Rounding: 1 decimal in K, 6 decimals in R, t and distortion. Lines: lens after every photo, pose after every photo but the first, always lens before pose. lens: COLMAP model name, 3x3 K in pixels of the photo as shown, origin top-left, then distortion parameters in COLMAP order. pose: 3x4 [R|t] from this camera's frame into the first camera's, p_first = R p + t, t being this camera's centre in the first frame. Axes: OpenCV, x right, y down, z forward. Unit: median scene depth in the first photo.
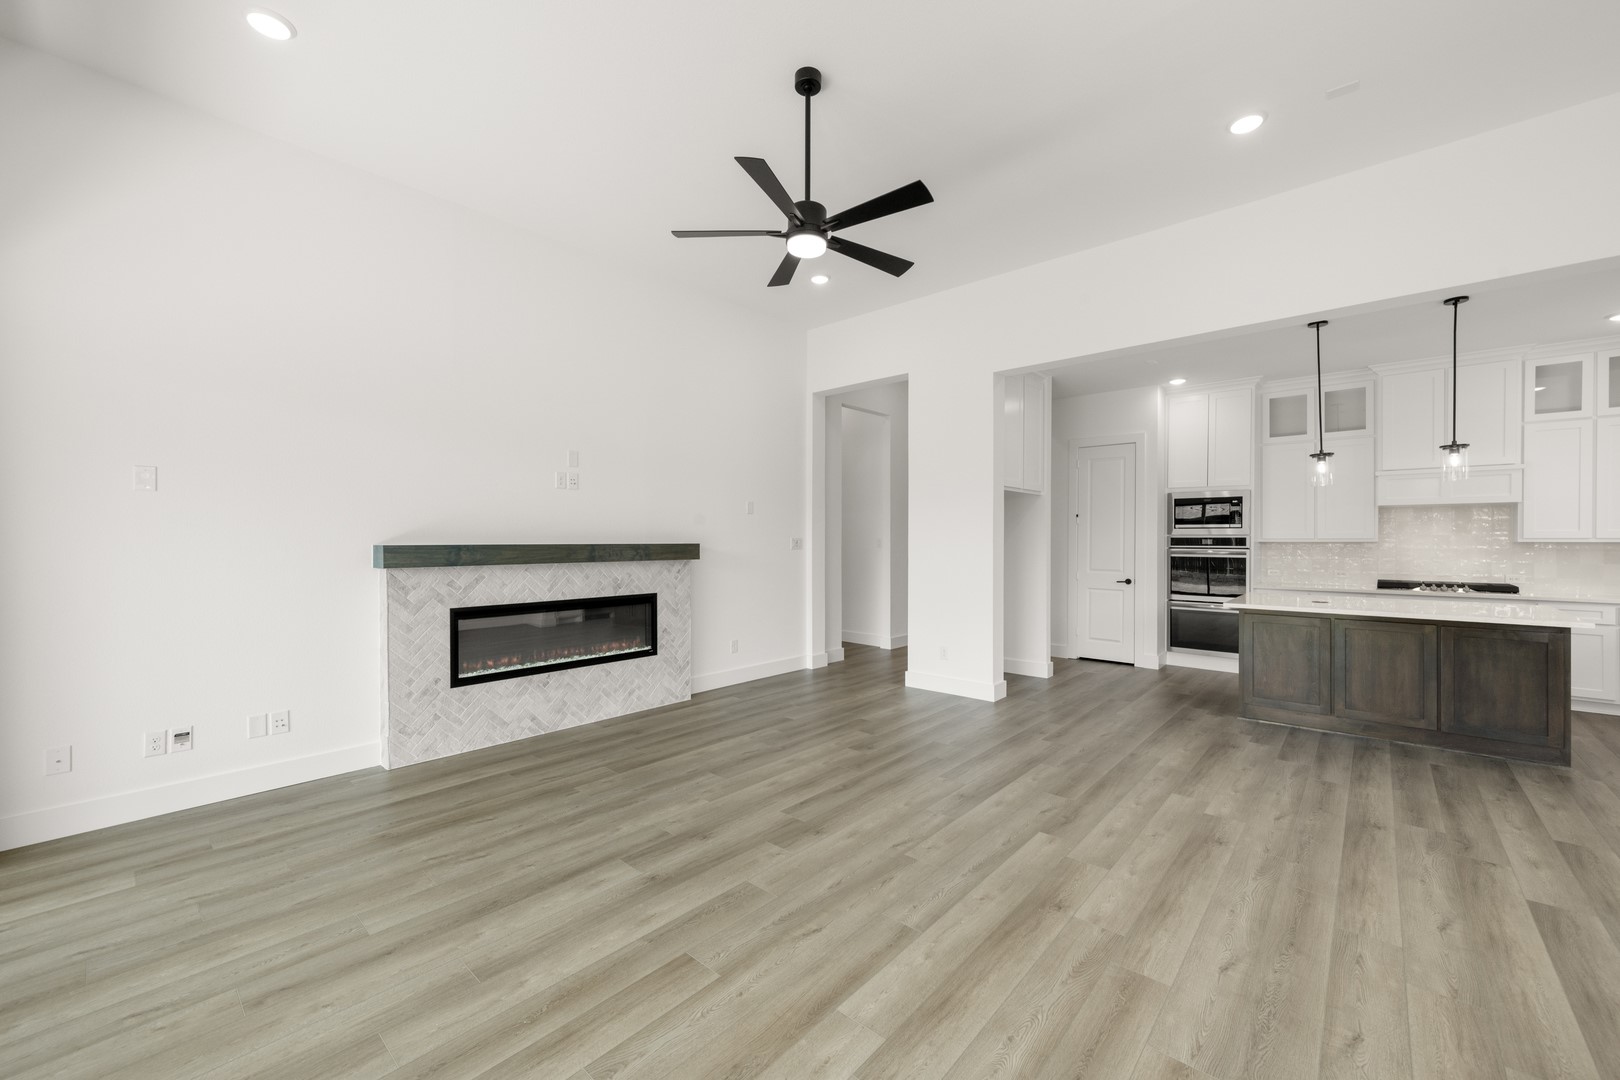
lens RADIAL K [[632.2, 0, 812.7], [0, 632.2, 541.2], [0, 0, 1]] dist [-0.000838, 0.000179]
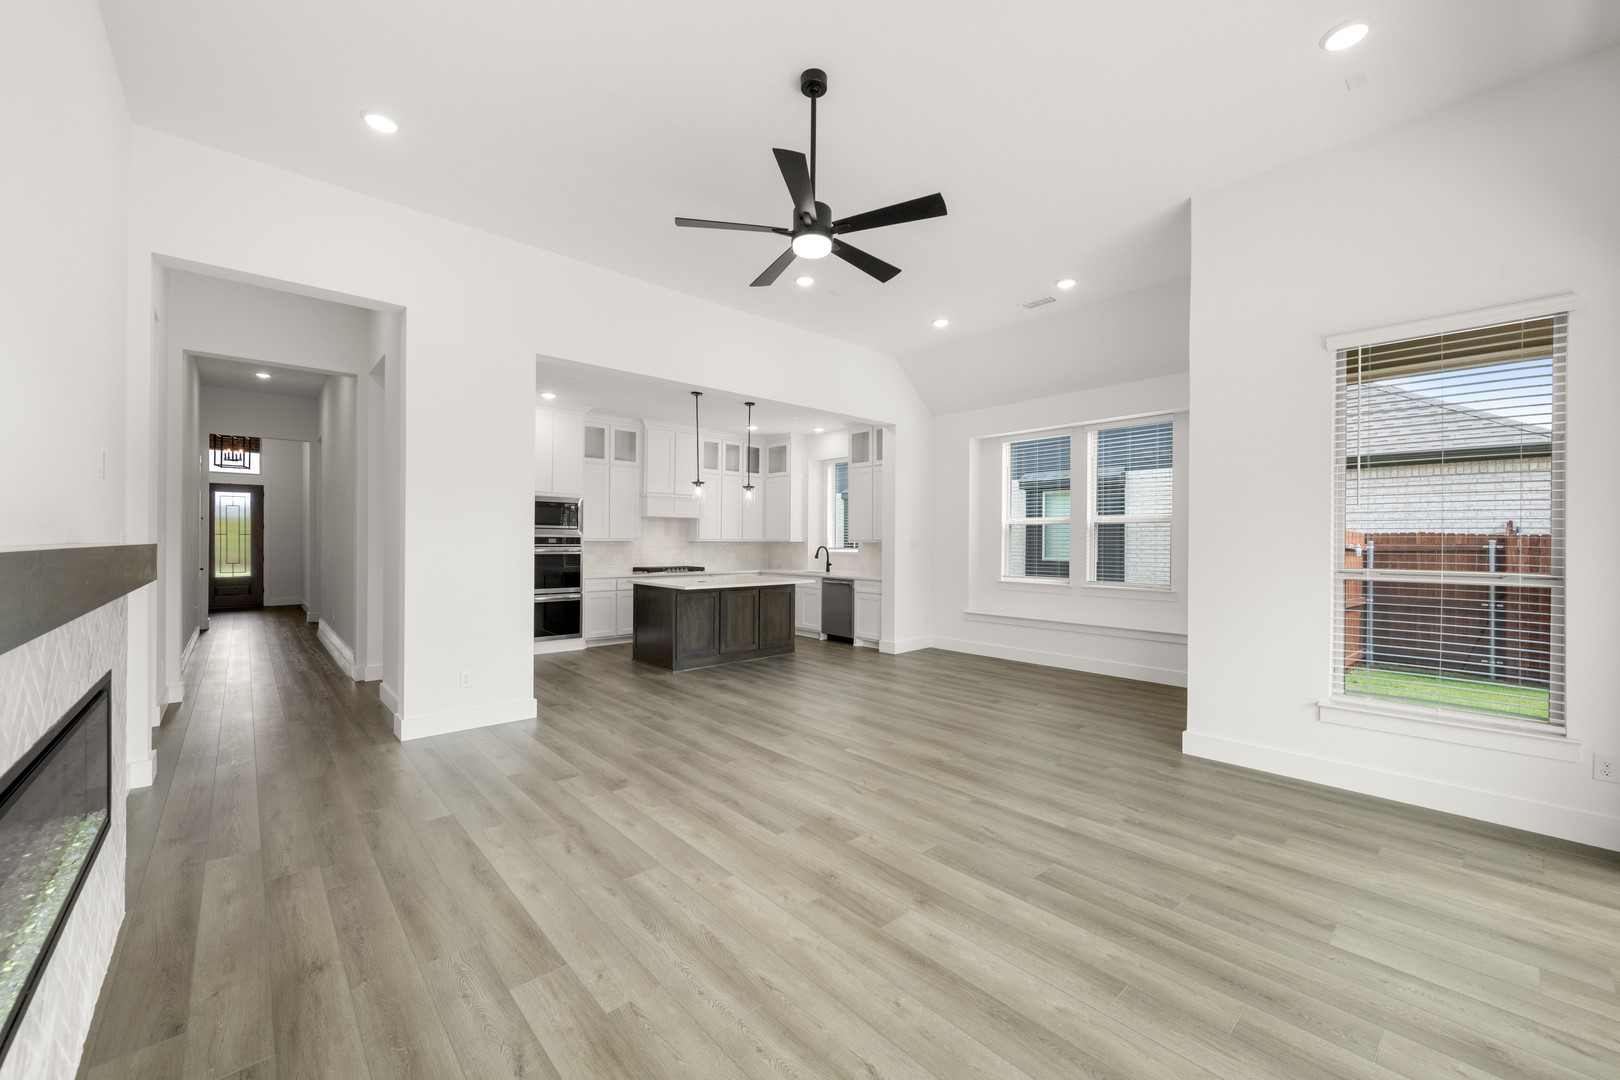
lens RADIAL K [[632.2, 0, 812.7], [0, 632.2, 541.2], [0, 0, 1]] dist [-0.000838, 0.000179]
pose [[0.111839, 0.000490, 0.993726, -0.773941], [-0.003293, 0.999995, -0.000122, 0.000021], [-0.993721, -0.003259, 0.111840, 0.681807]]
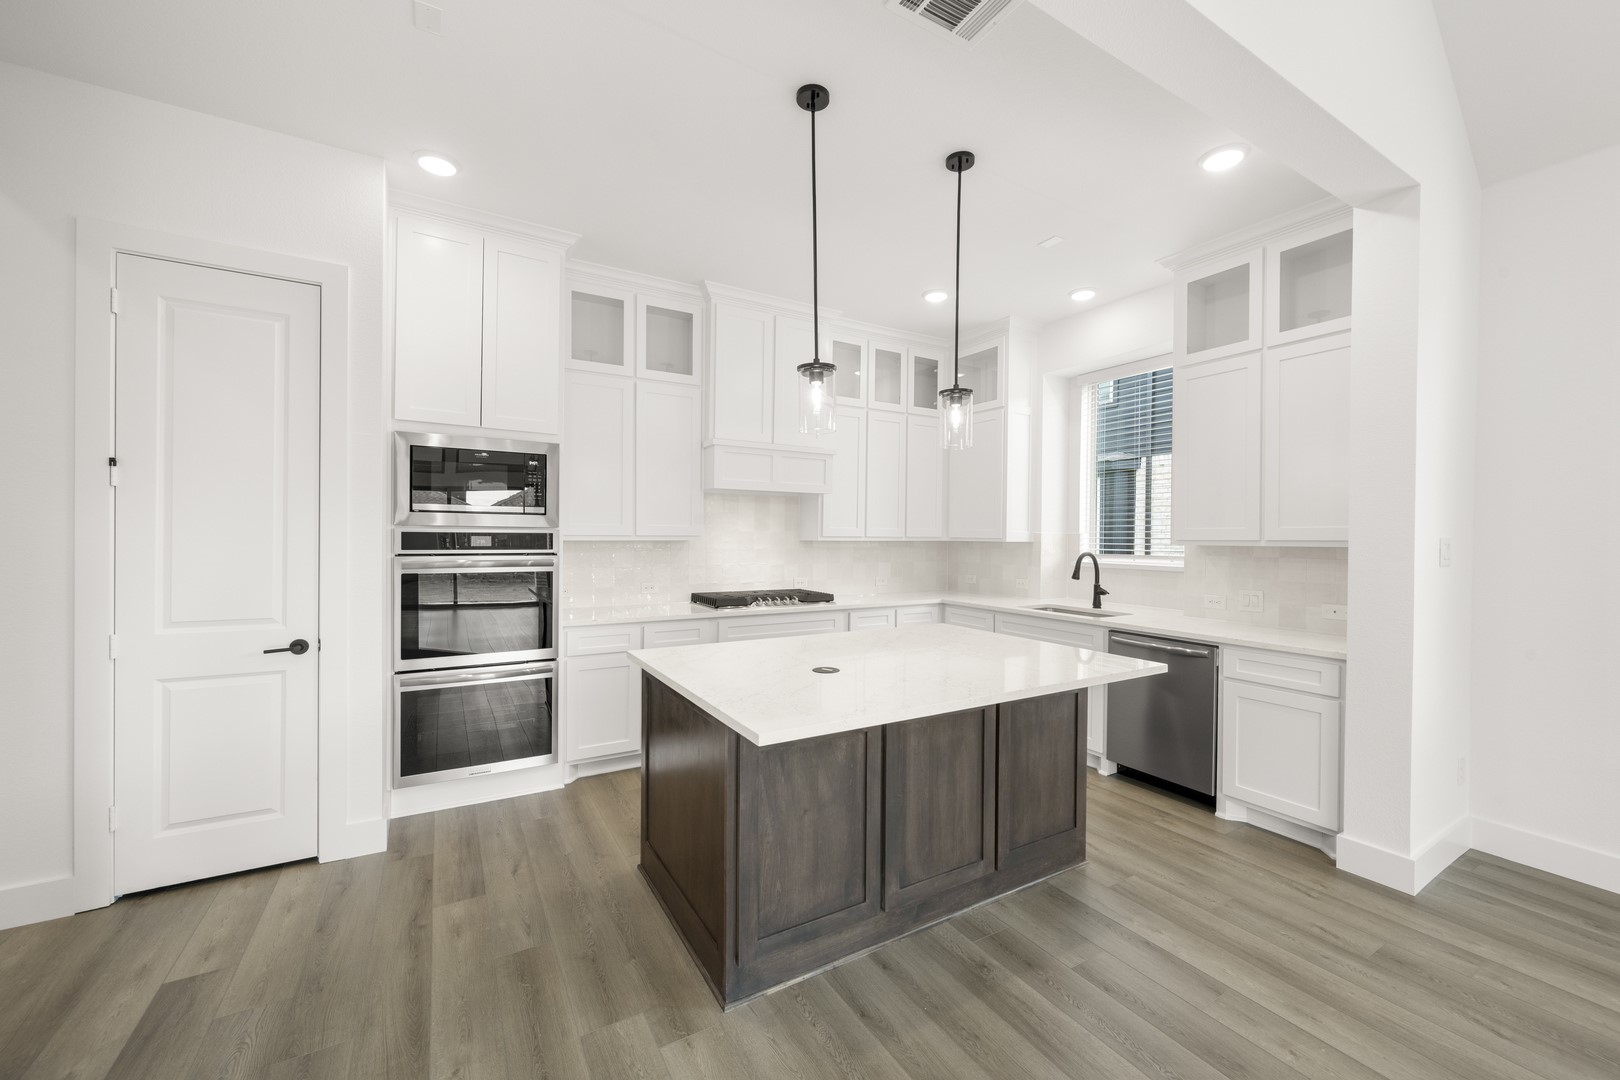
lens RADIAL K [[632.2, 0, 812.7], [0, 632.2, 541.2], [0, 0, 1]] dist [-0.000838, 0.000179]
pose [[0.307994, -0.005454, 0.951373, 0.405233], [-0.004926, 0.999961, 0.007328, -0.006849], [-0.951376, -0.006944, 0.307955, 1.024818]]
